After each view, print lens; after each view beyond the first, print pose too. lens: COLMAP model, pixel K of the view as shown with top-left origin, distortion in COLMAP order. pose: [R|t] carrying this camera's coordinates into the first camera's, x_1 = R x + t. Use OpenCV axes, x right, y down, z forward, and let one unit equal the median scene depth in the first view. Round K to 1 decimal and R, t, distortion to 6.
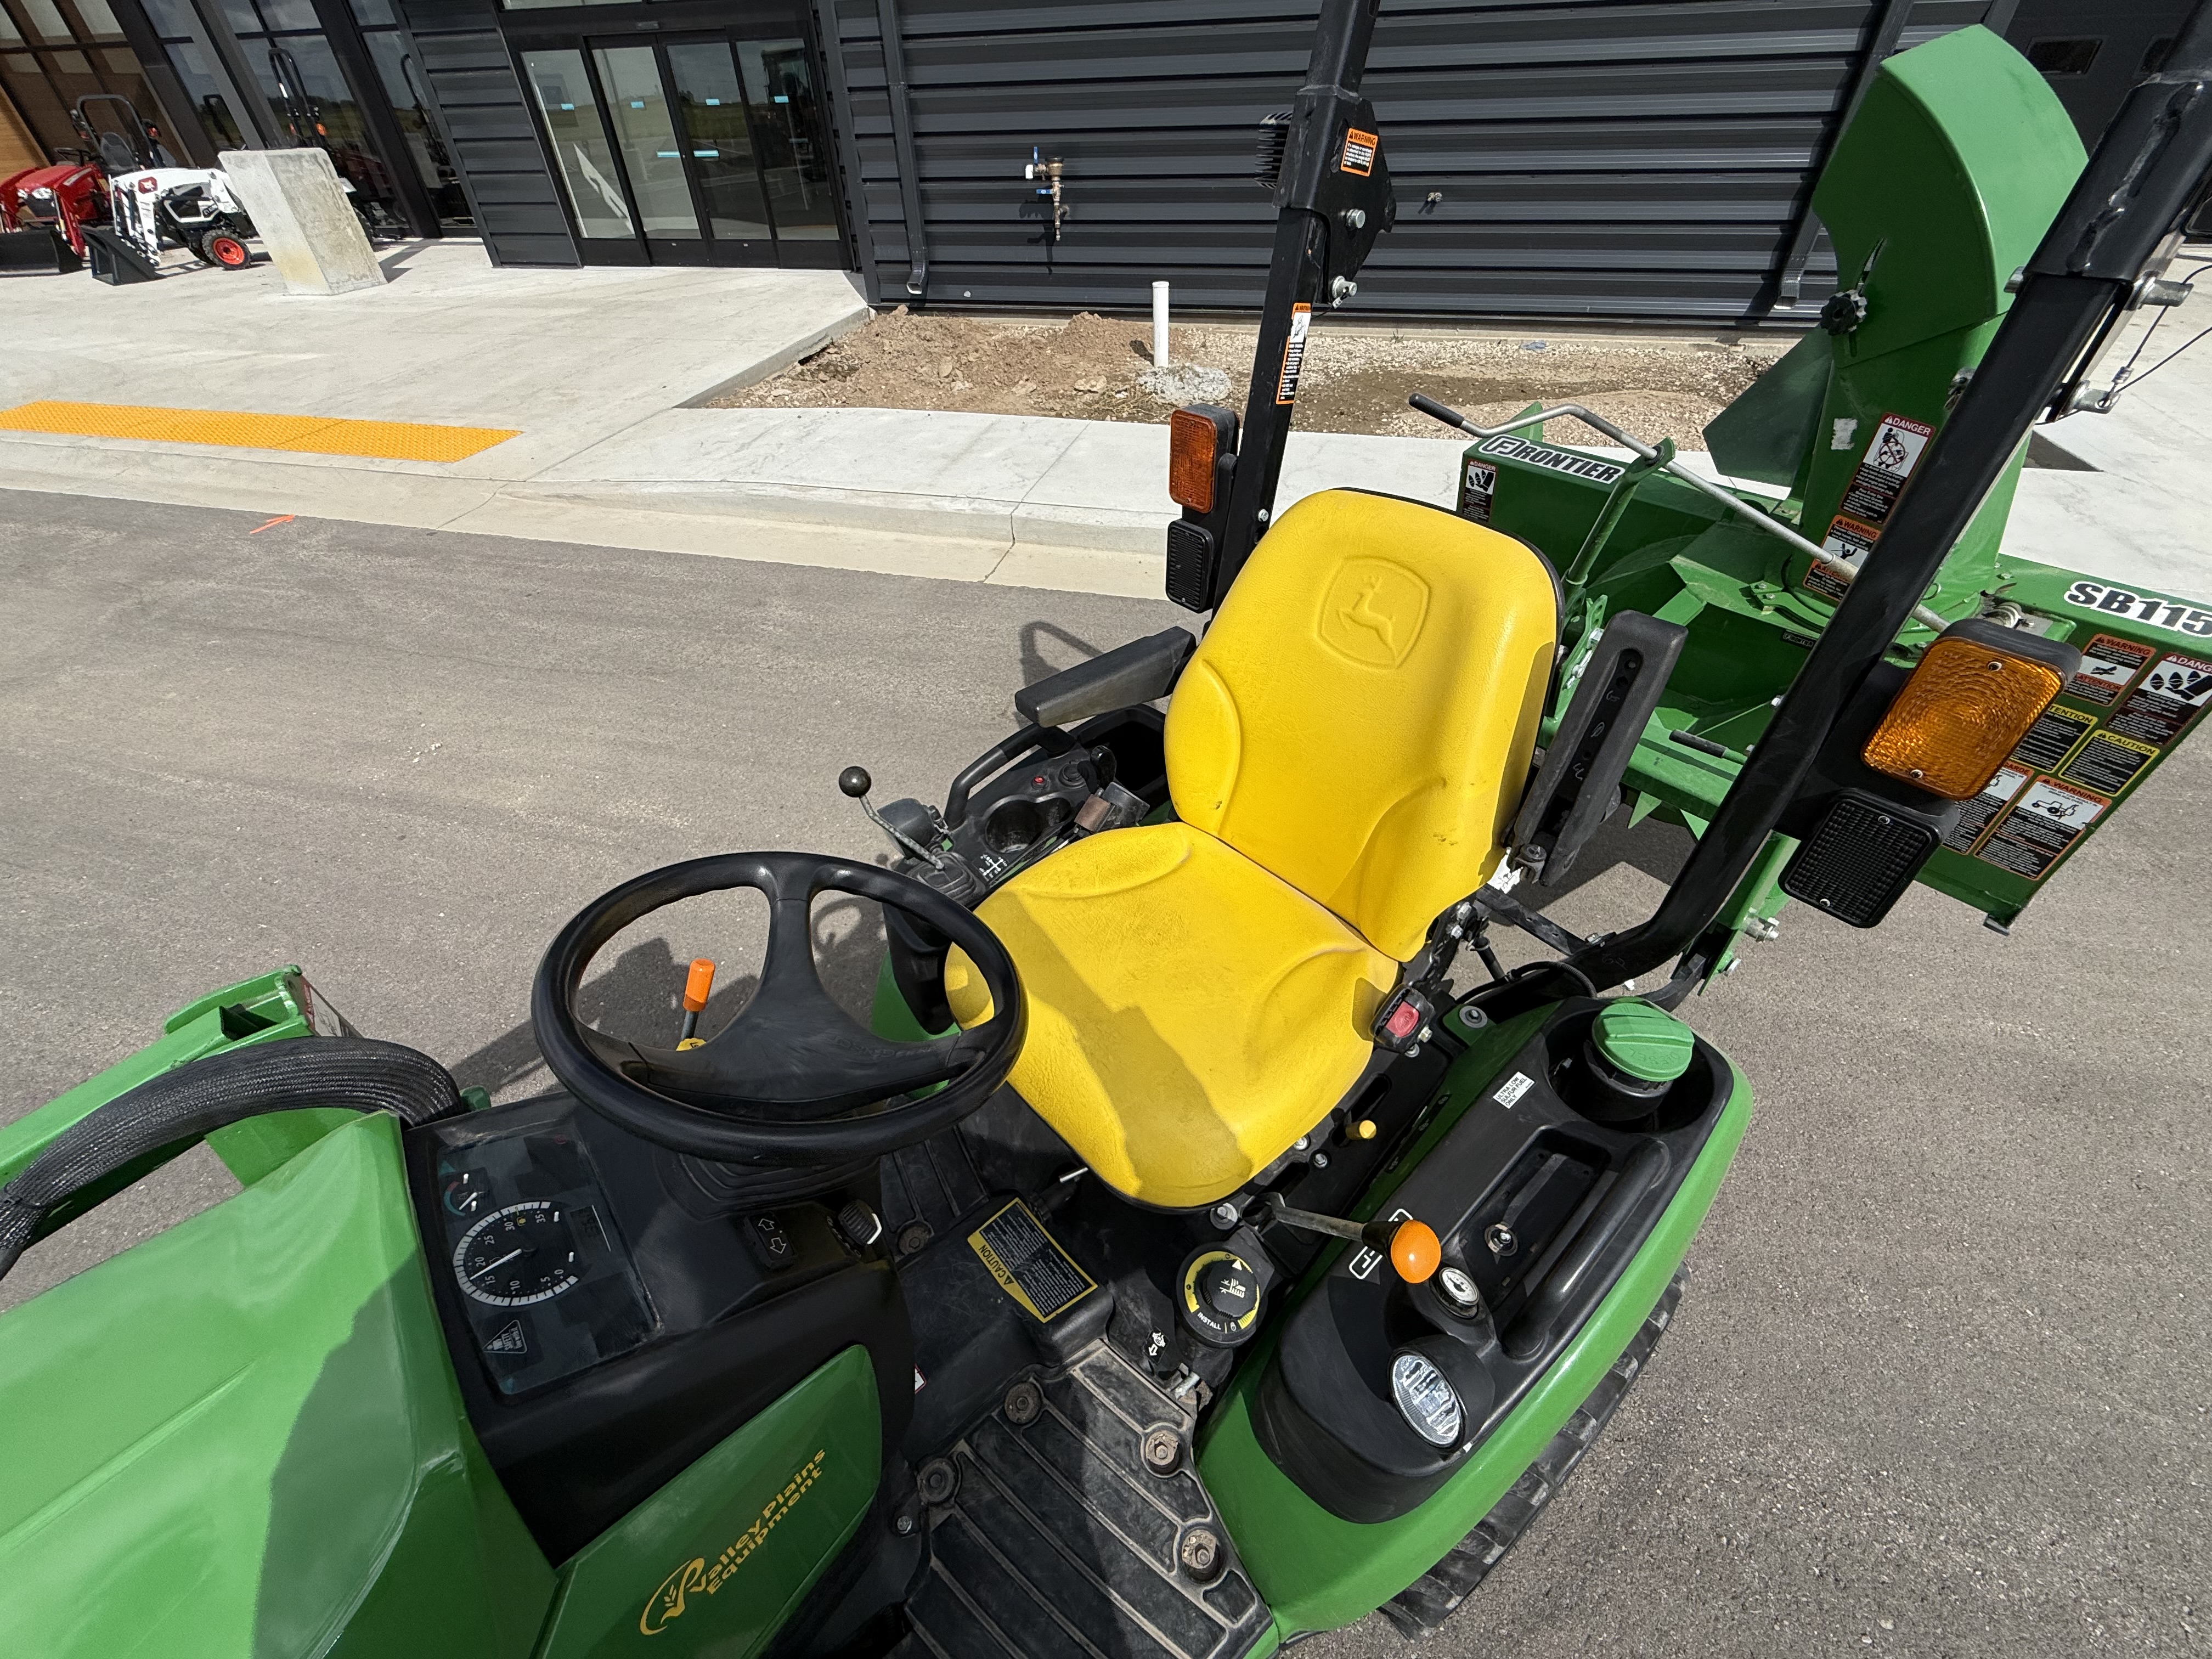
lens RADIAL K [[877.5, 0, 1102.0], [0, 877.5, 824.0], [0, 0, 1]] dist [-0.000487, 0.000002]
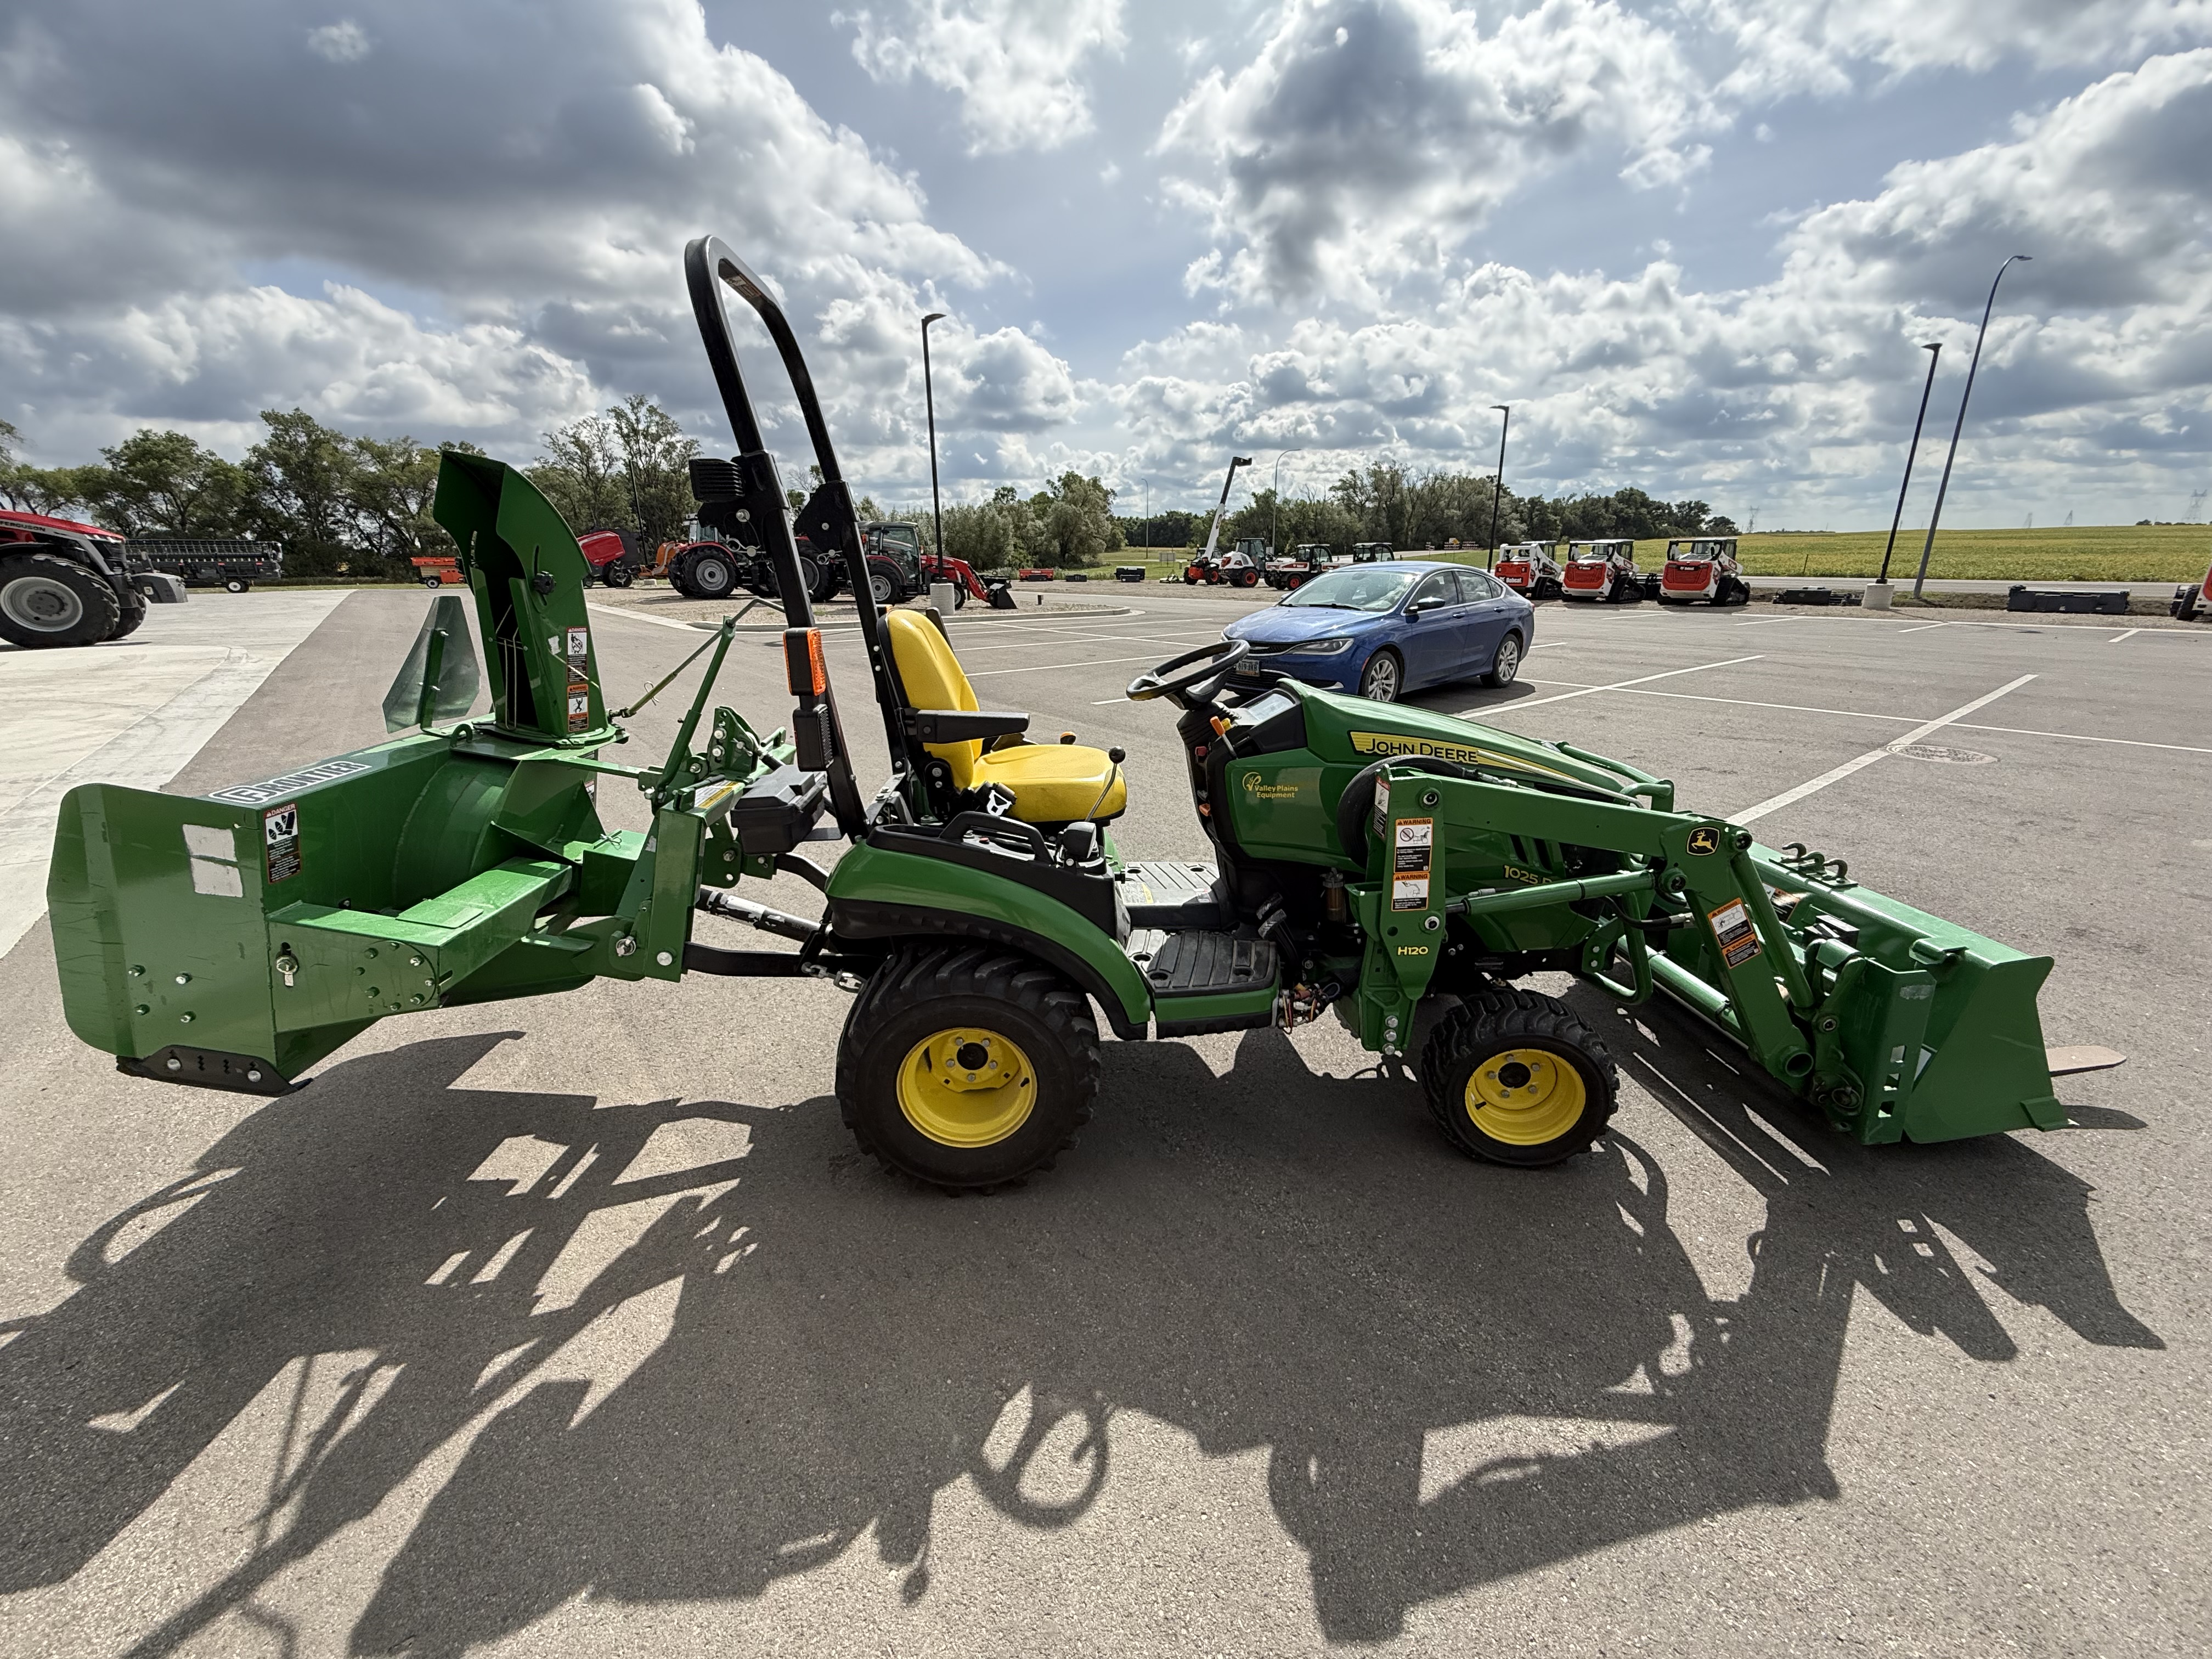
lens RADIAL K [[883.9, 0, 1107.5], [0, 883.9, 821.5], [0, 0, 1]] dist [-0.000552, 0.000100]
pose [[-0.802284, -0.144576, 0.579169, -0.222877], [0.405312, 0.580366, 0.706327, -0.210074], [-0.438249, 0.801419, -0.407020, 0.307104]]
